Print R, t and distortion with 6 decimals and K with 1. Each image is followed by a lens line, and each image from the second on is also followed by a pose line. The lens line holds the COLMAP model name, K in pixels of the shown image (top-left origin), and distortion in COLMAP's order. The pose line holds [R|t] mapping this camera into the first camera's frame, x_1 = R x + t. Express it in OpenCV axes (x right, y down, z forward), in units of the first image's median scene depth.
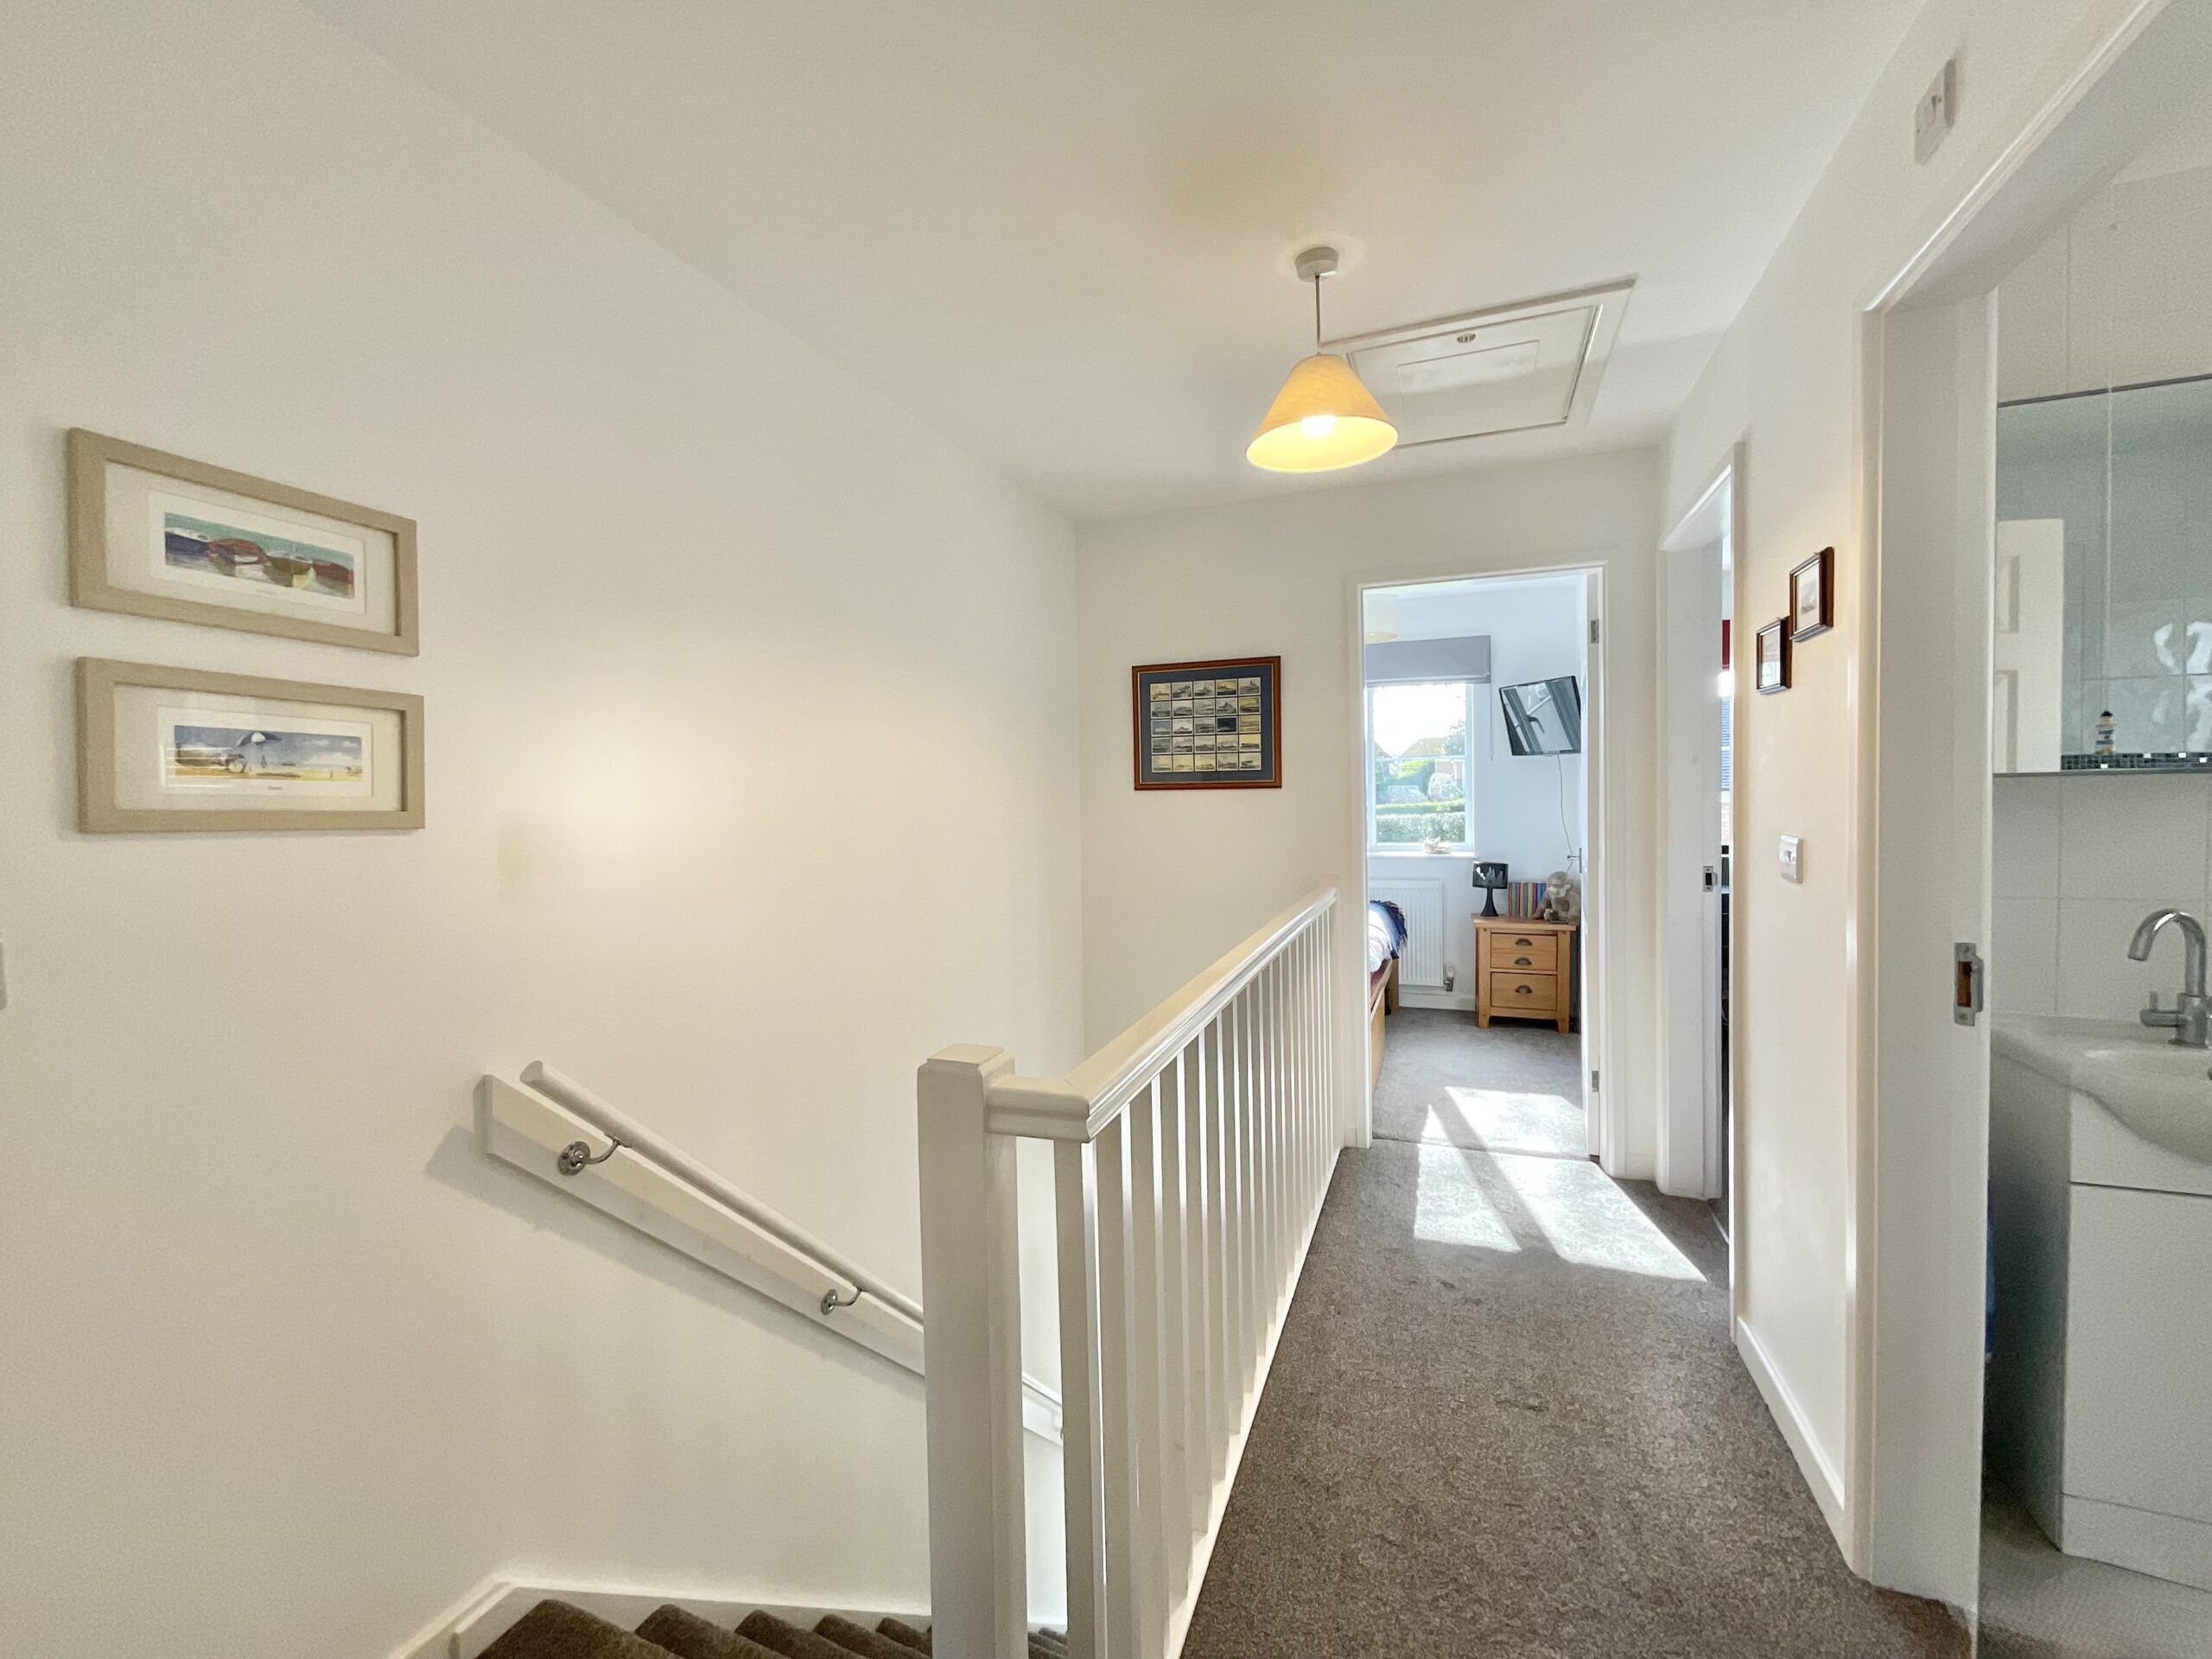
lens RADIAL K [[901.6, 0, 1113.3], [0, 901.6, 817.2], [0, 0, 1]] dist [-0.007609, 0.002833]
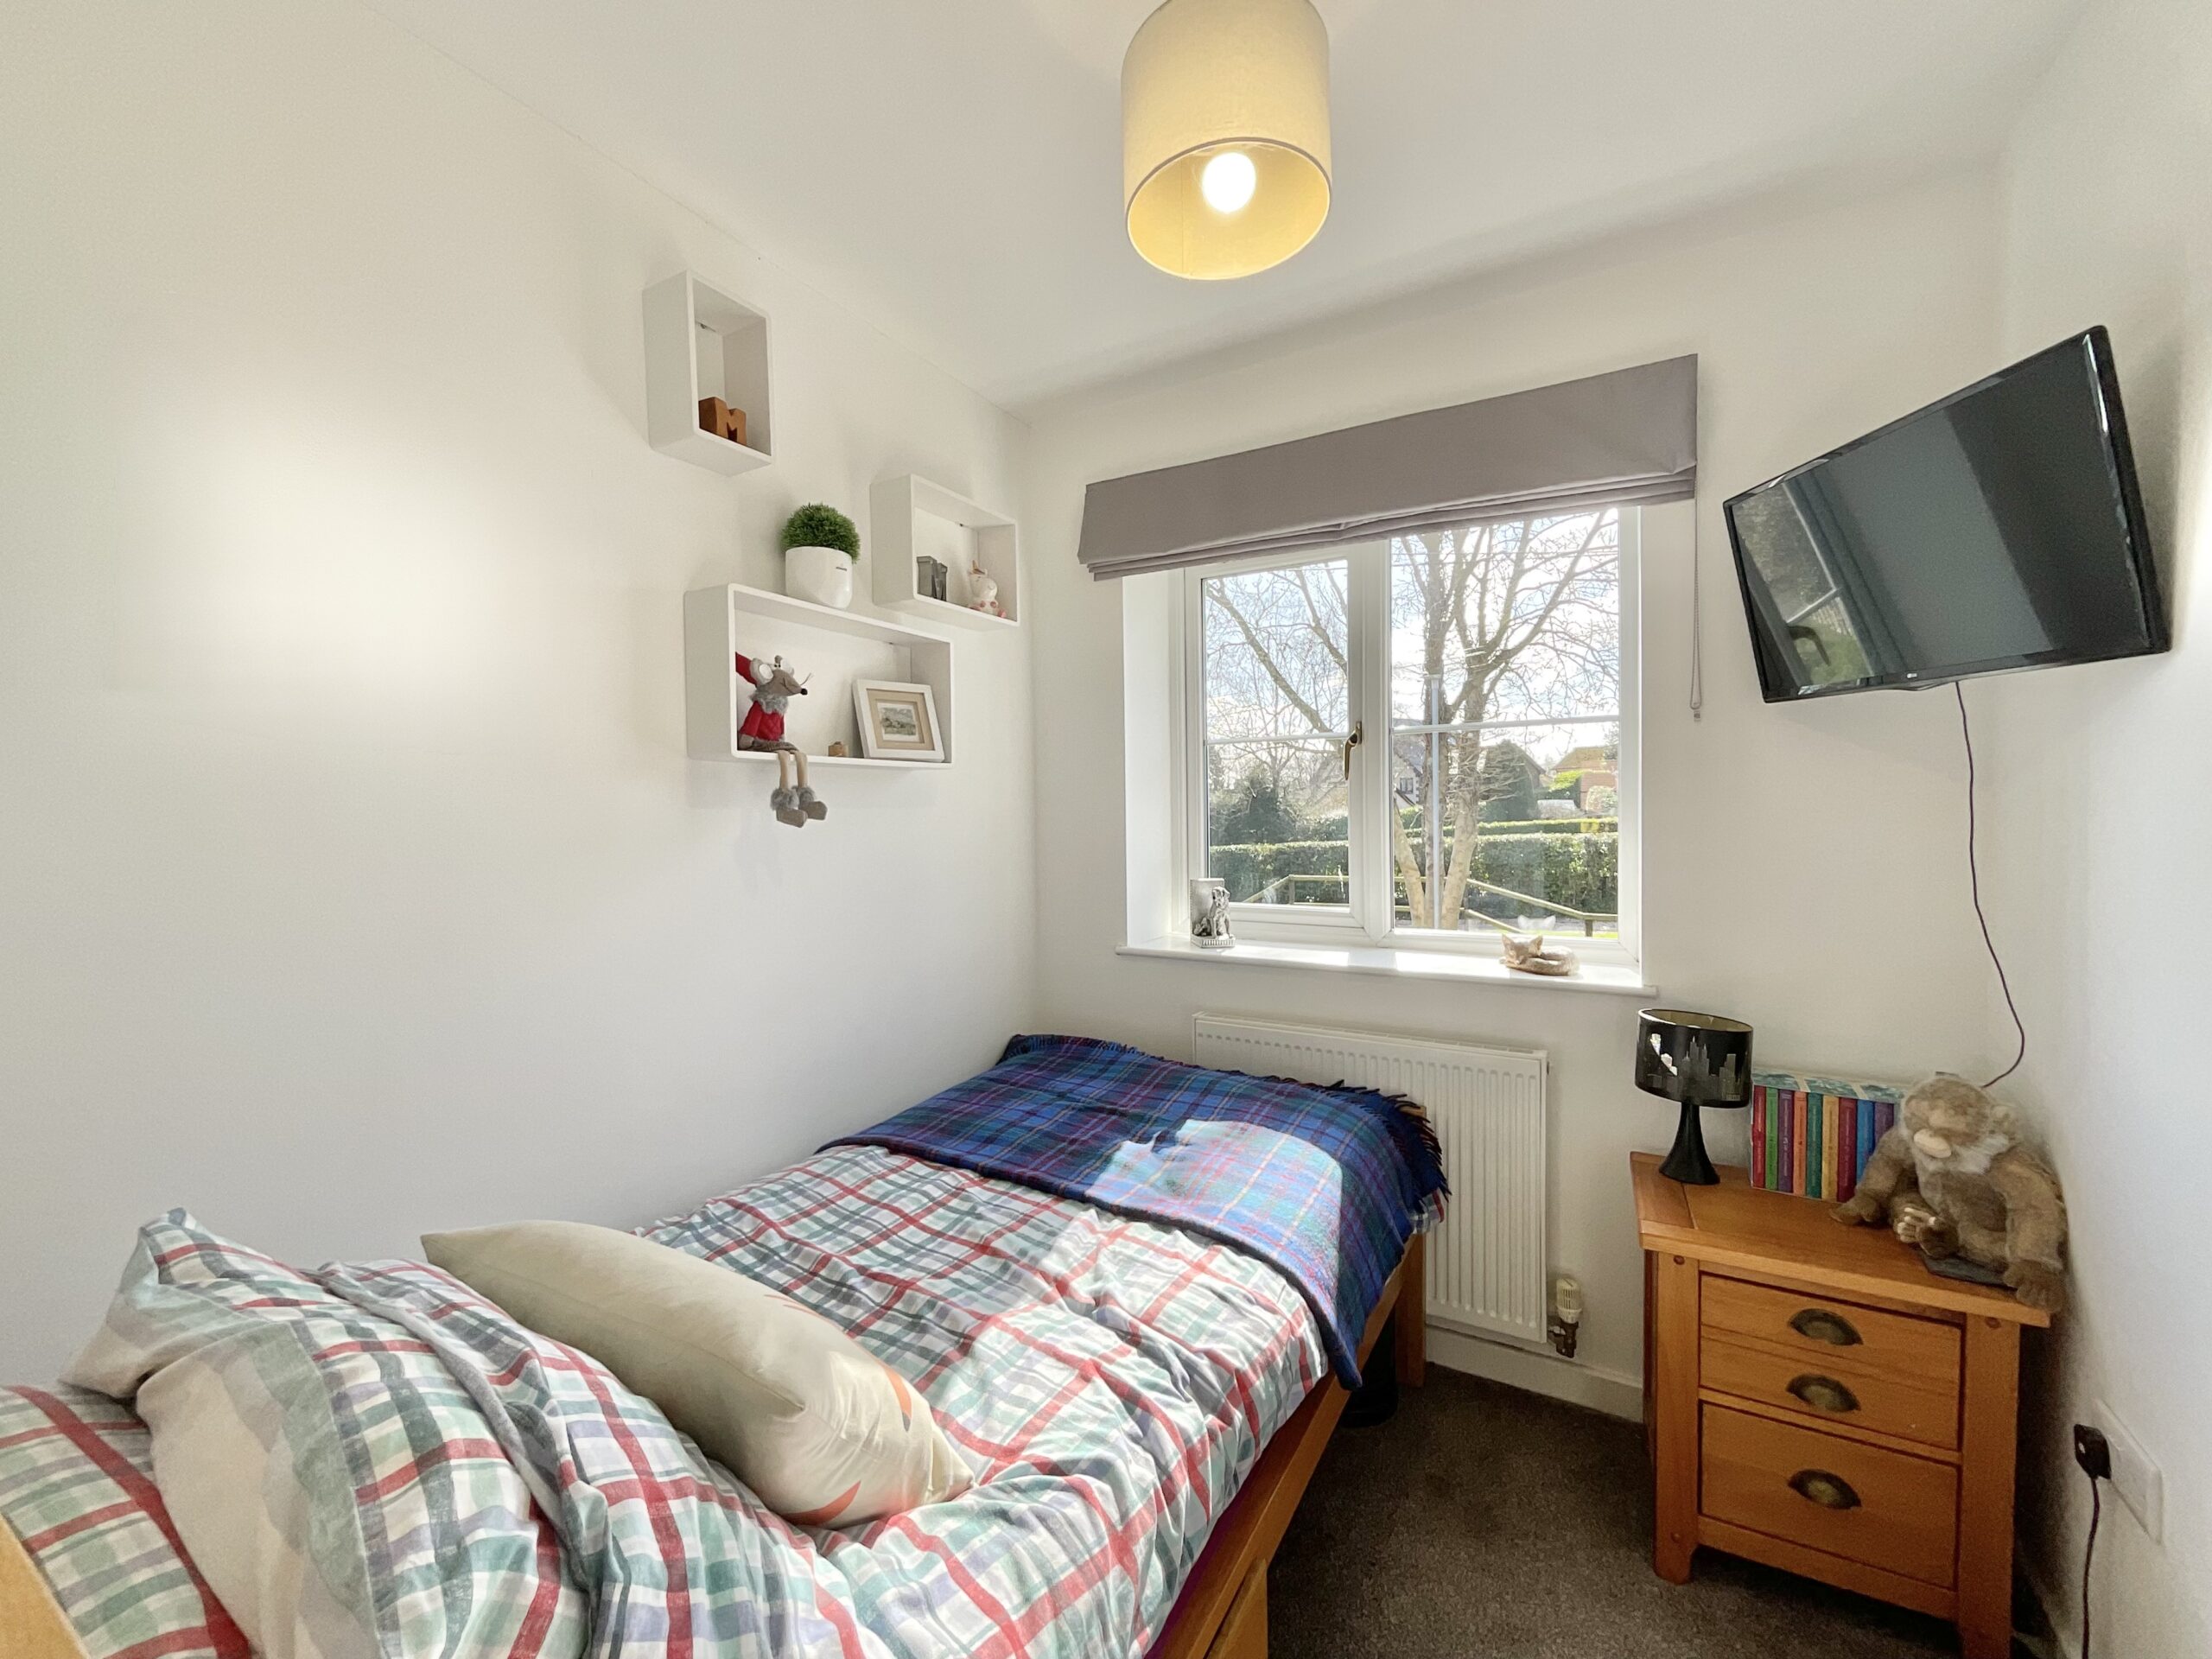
lens RADIAL K [[901.6, 0, 1093.4], [0, 901.6, 832.8], [0, 0, 1]] dist [-0.007609, 0.002833]
pose [[0.986212, 0.002353, -0.165468, 0.255859], [-0.002208, 0.999997, 0.001059, -0.019634], [0.165470, -0.000680, 0.986215, 0.638519]]
